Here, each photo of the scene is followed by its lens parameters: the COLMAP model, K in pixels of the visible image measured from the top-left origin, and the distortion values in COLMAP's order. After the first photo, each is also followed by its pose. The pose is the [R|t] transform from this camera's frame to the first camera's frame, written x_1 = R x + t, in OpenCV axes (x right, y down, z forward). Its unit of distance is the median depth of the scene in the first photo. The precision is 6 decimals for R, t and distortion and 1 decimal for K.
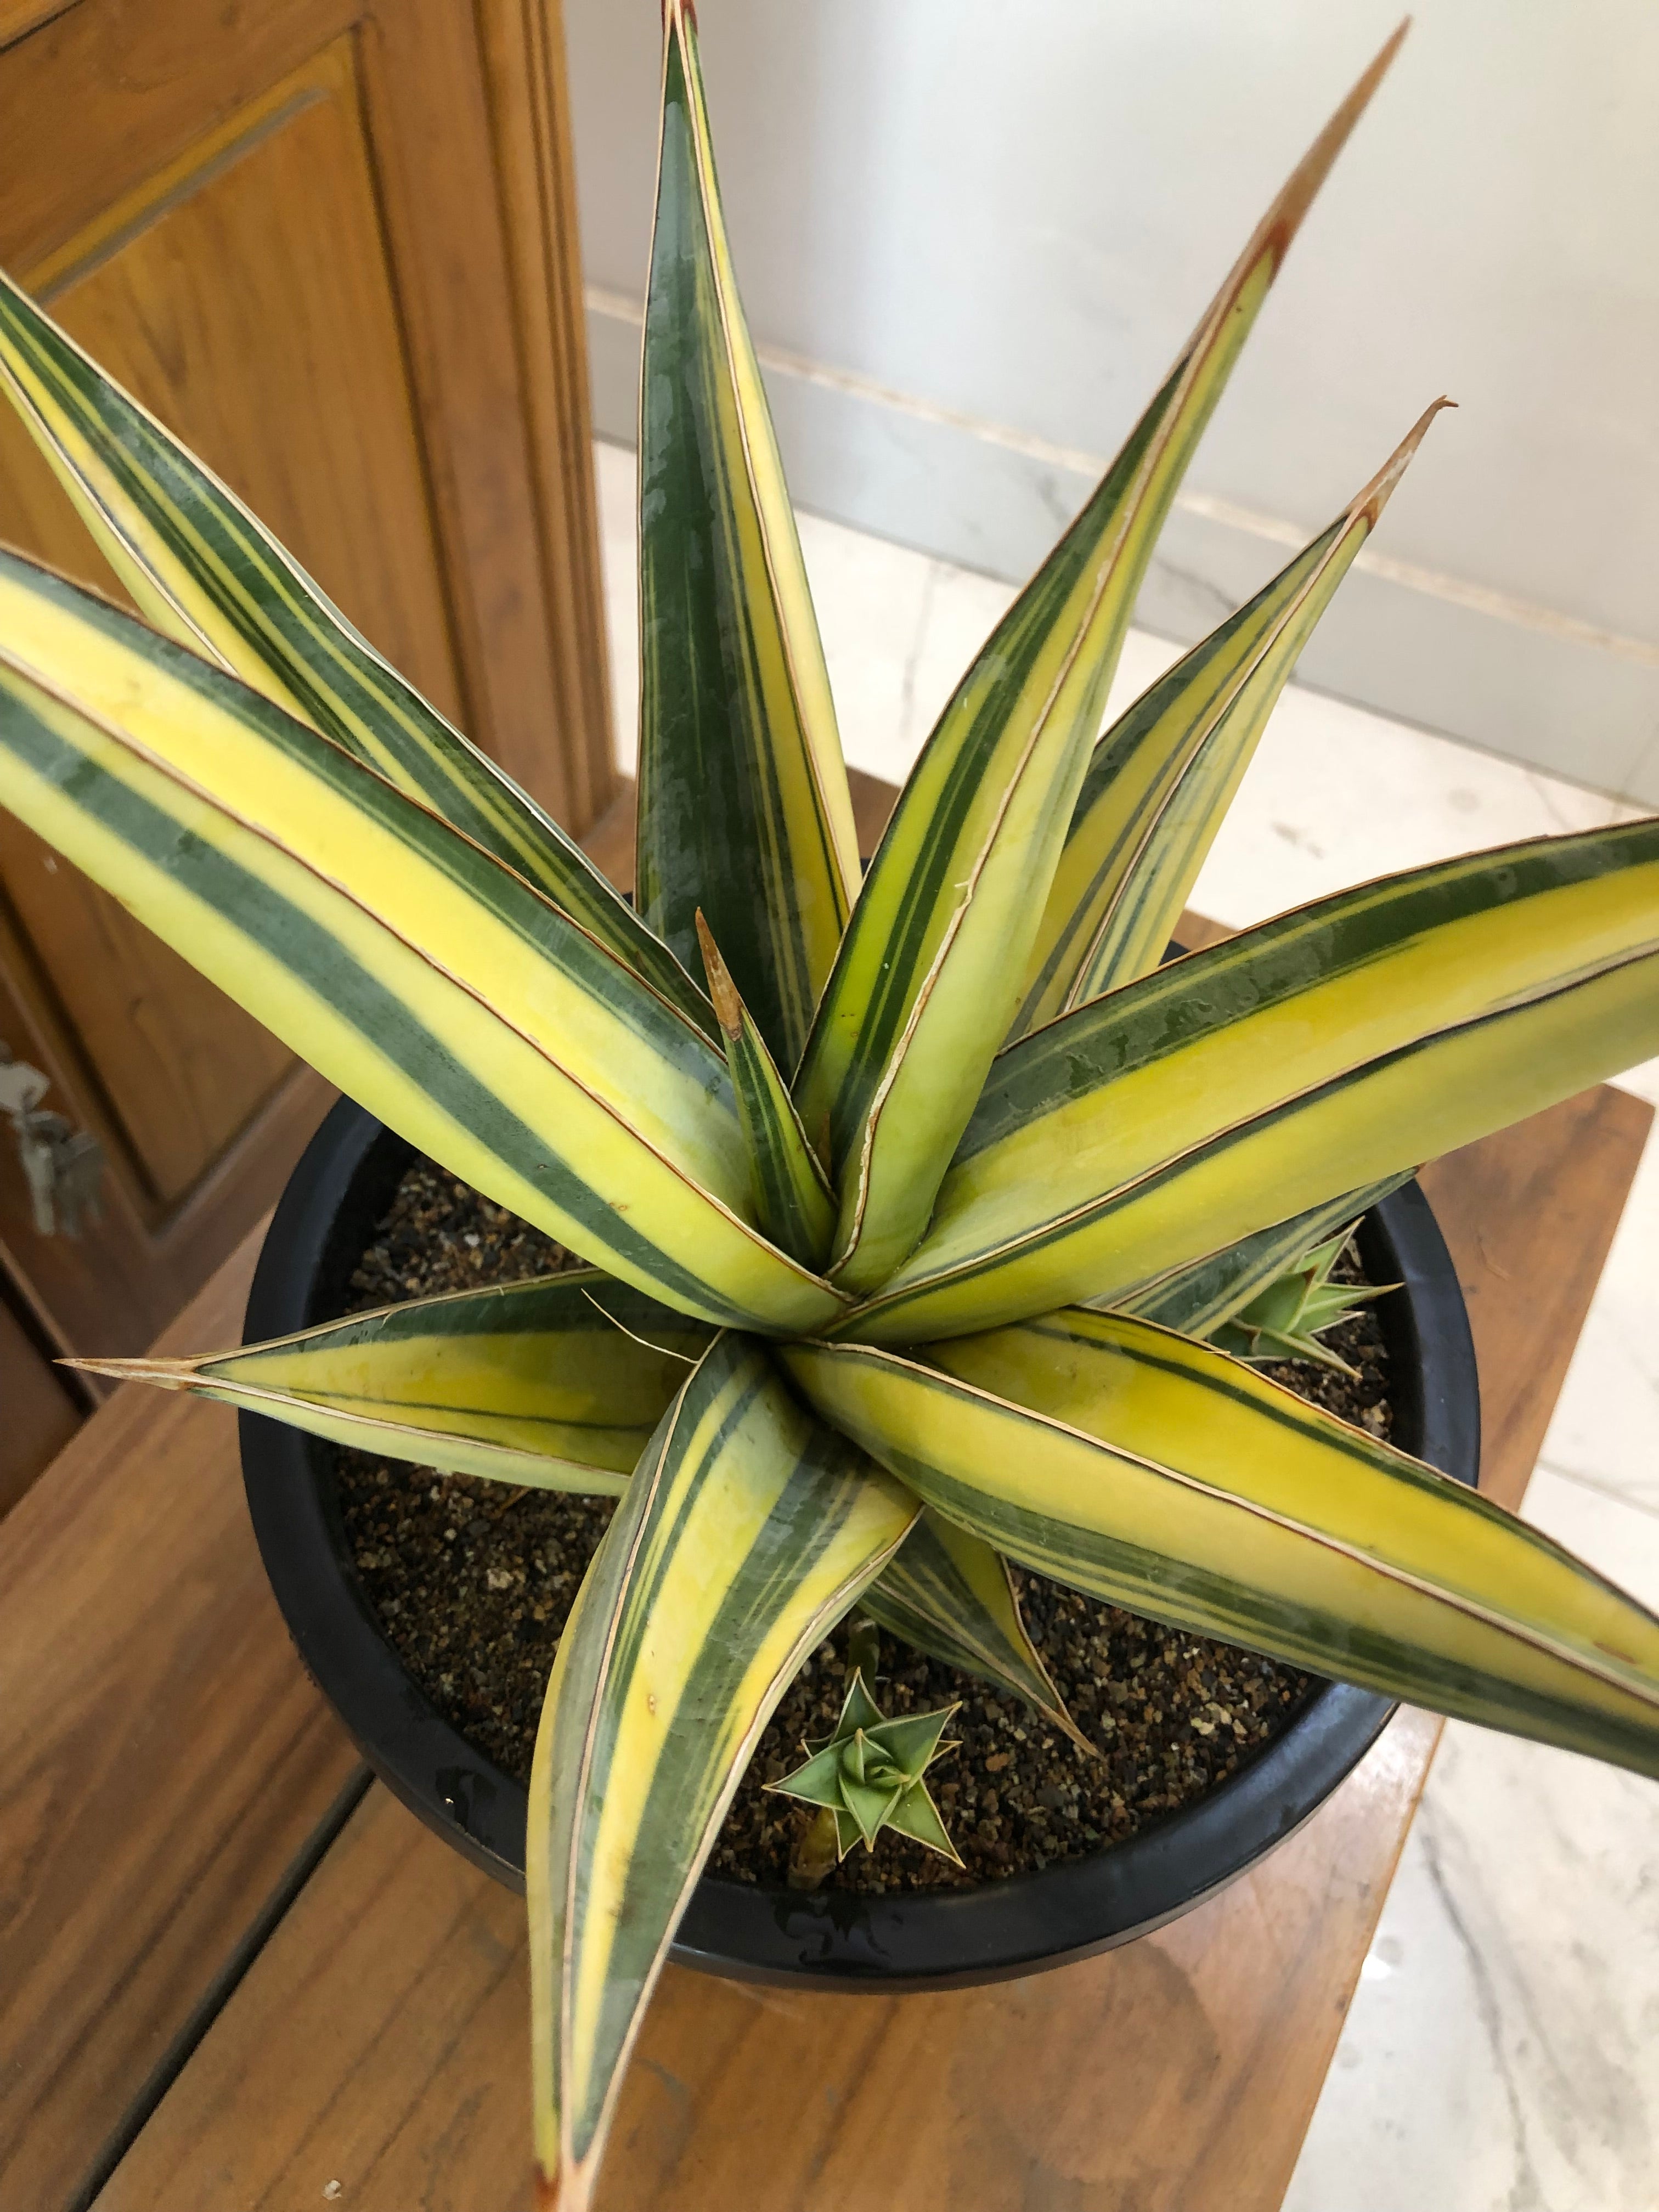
lens RADIAL K [[1843.4, 0, 834.8], [0, 1843.4, 1100.3], [0, 0, 1]] dist [0.028785, -0.043174]
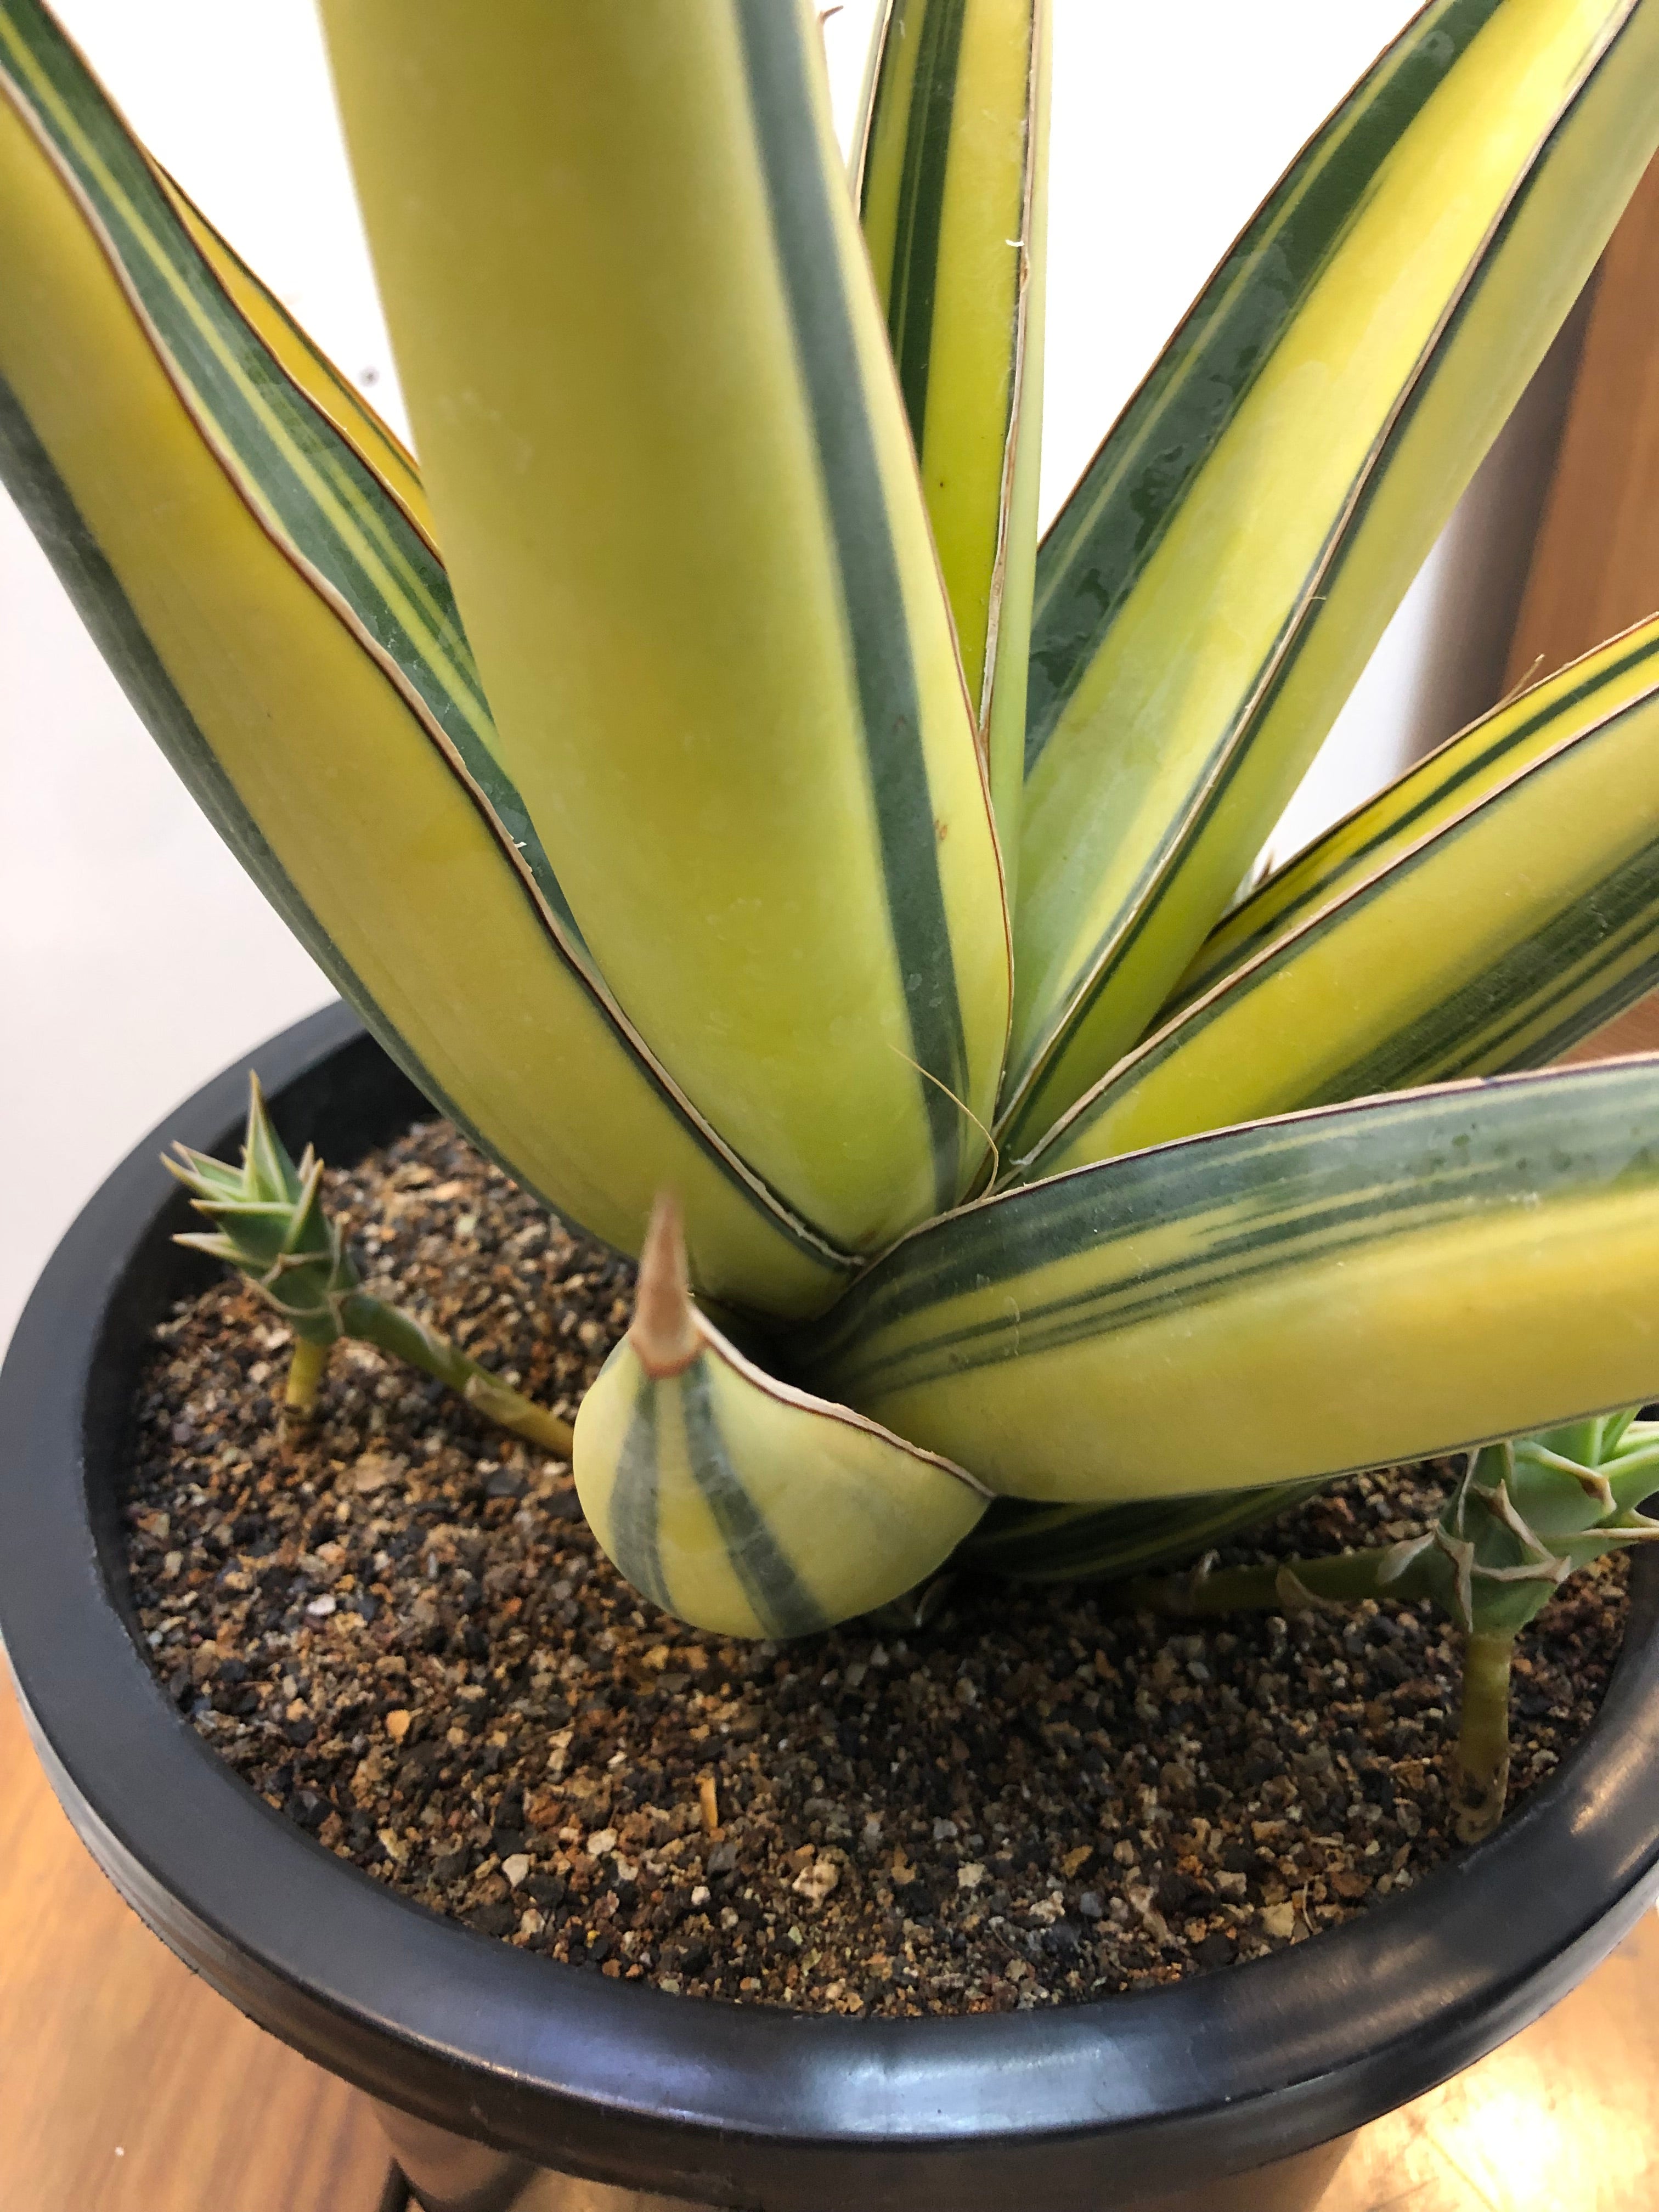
lens RADIAL K [[1880.1, 0, 841.8], [0, 1880.1, 1087.5], [0, 0, 1]] dist [-0.057667, 0.126440]
pose [[0.660415, -0.460137, 0.593403, -0.483789], [0.626581, 0.773198, -0.097786, 0.145177], [-0.413822, 0.436394, 0.798944, 0.469603]]
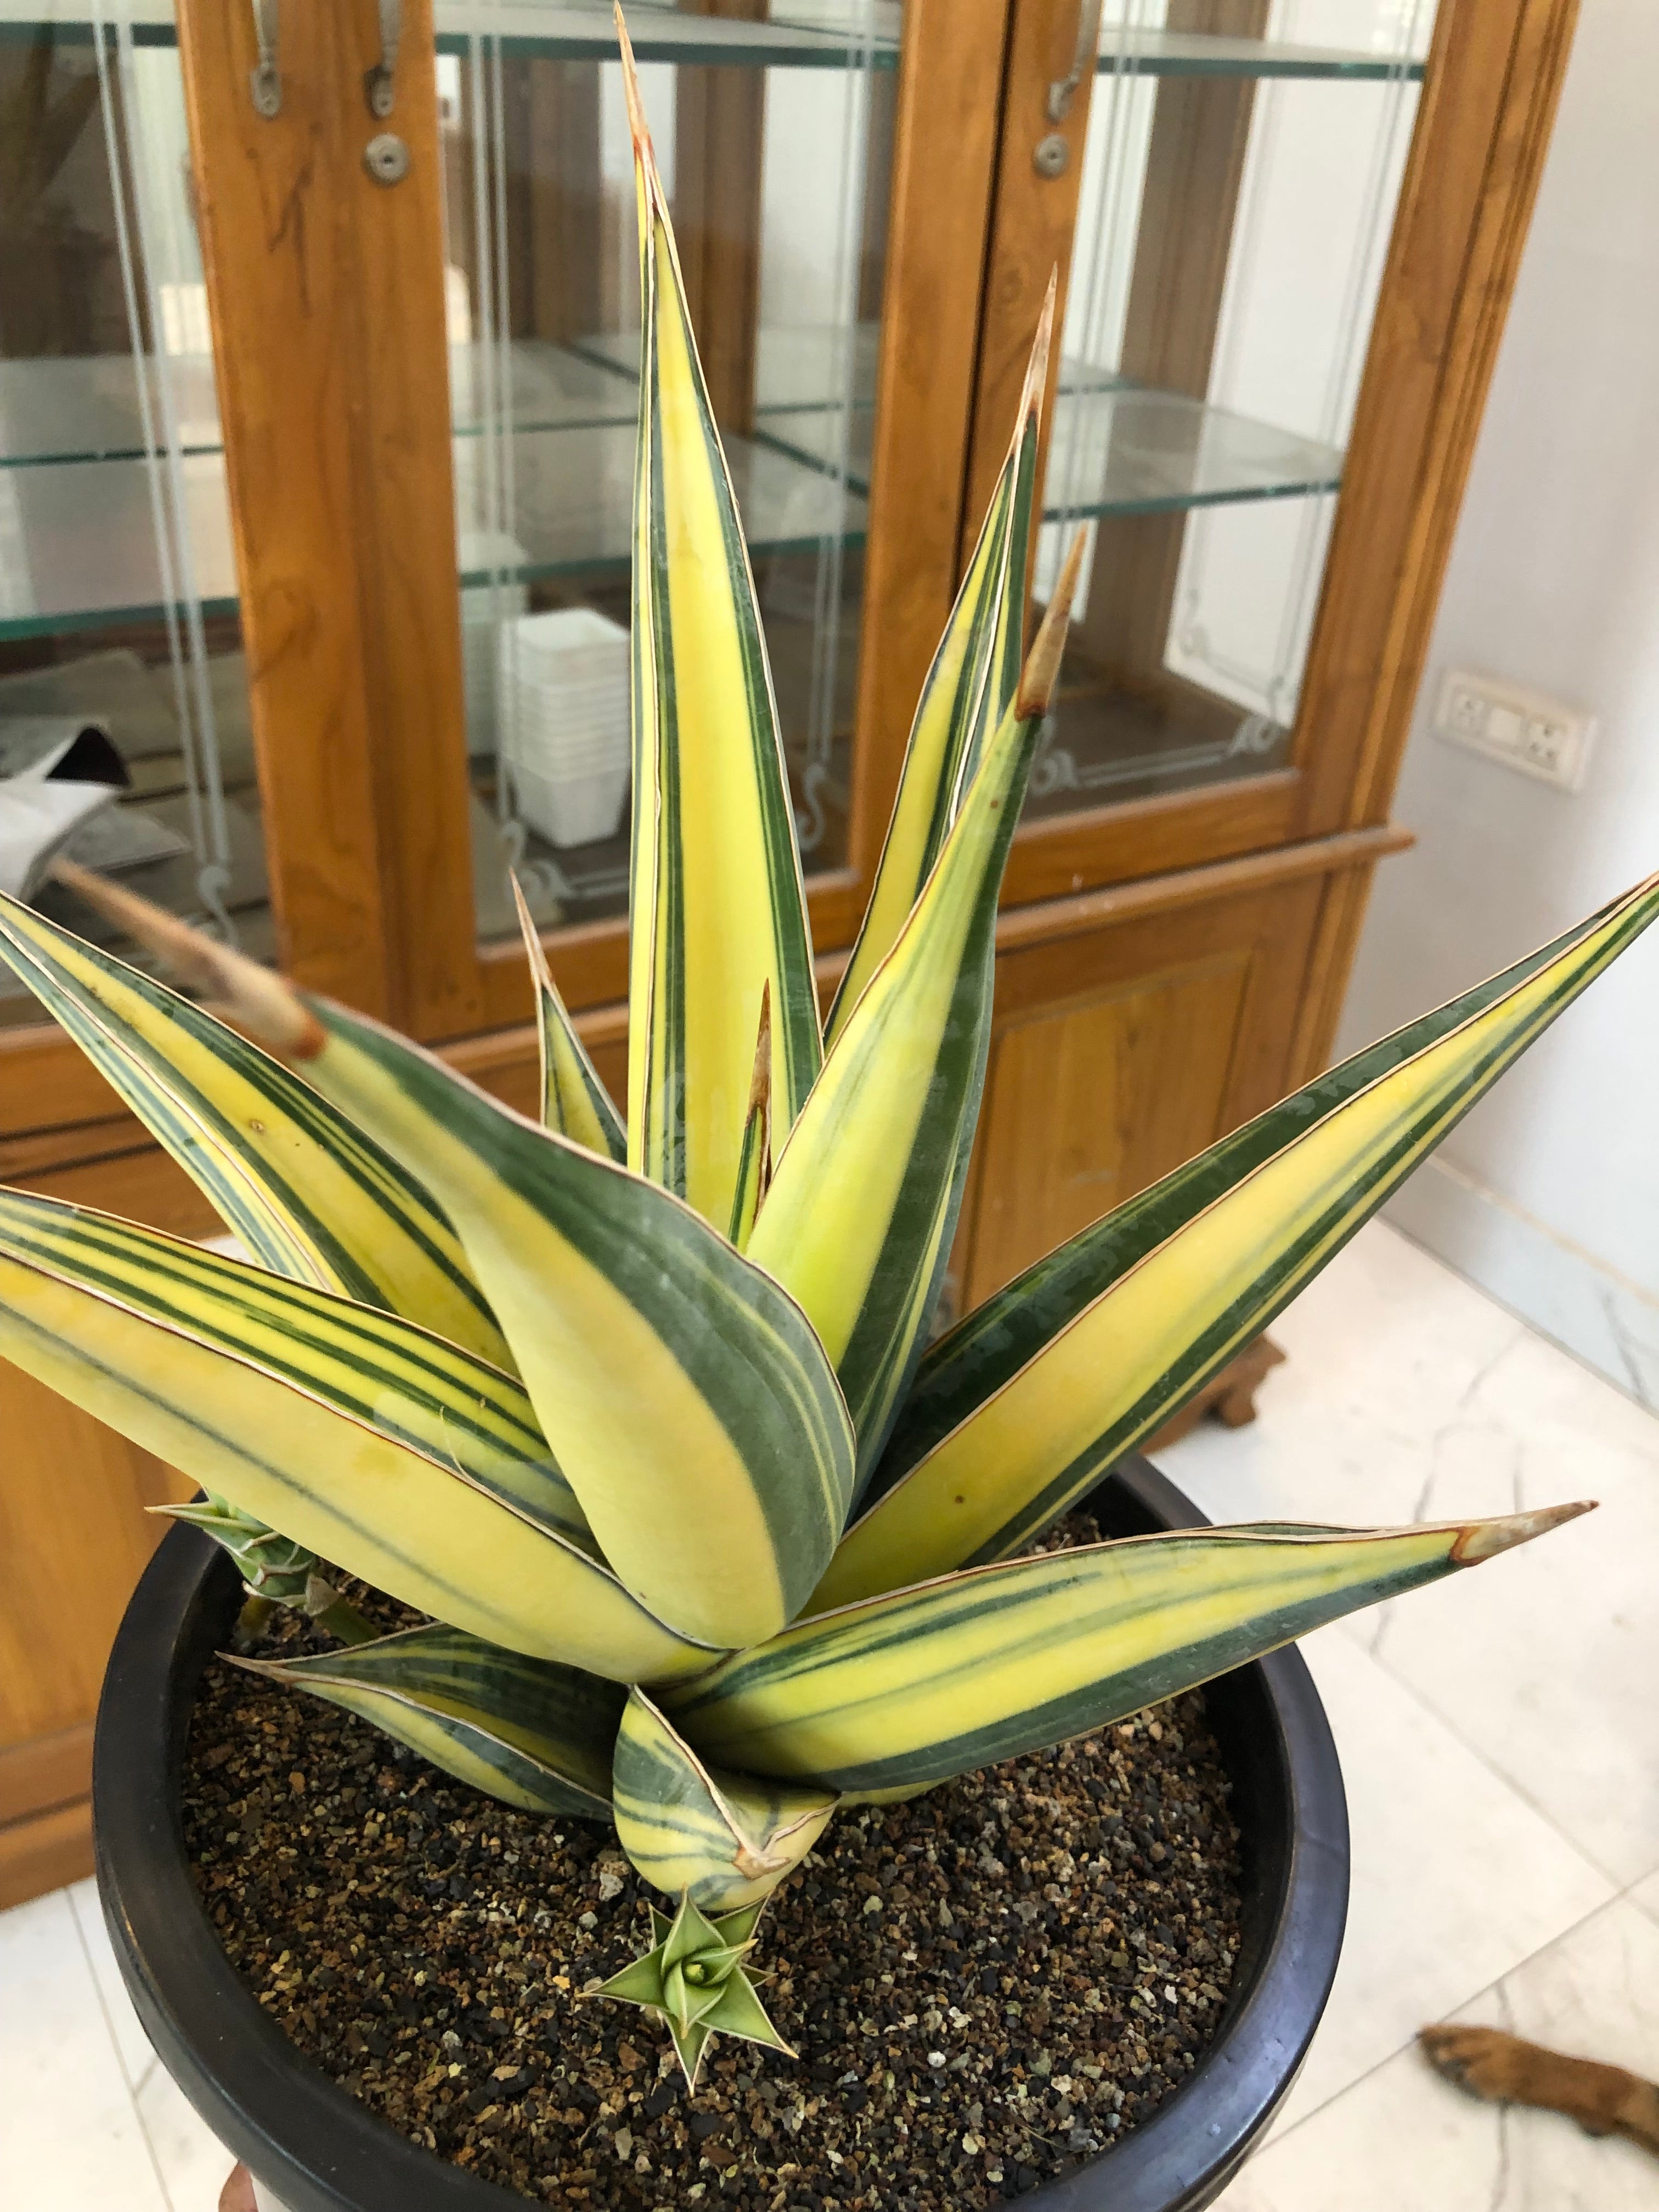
lens RADIAL K [[1850.4, 0, 895.4], [0, 1850.4, 1063.4], [0, 0, 1]] dist [-0.003313, 0.011420]
pose [[0.028601, 0.484169, -0.874507, 0.909171], [-0.908914, 0.376690, 0.178828, -0.324652], [0.416001, 0.789737, 0.450842, 0.383432]]
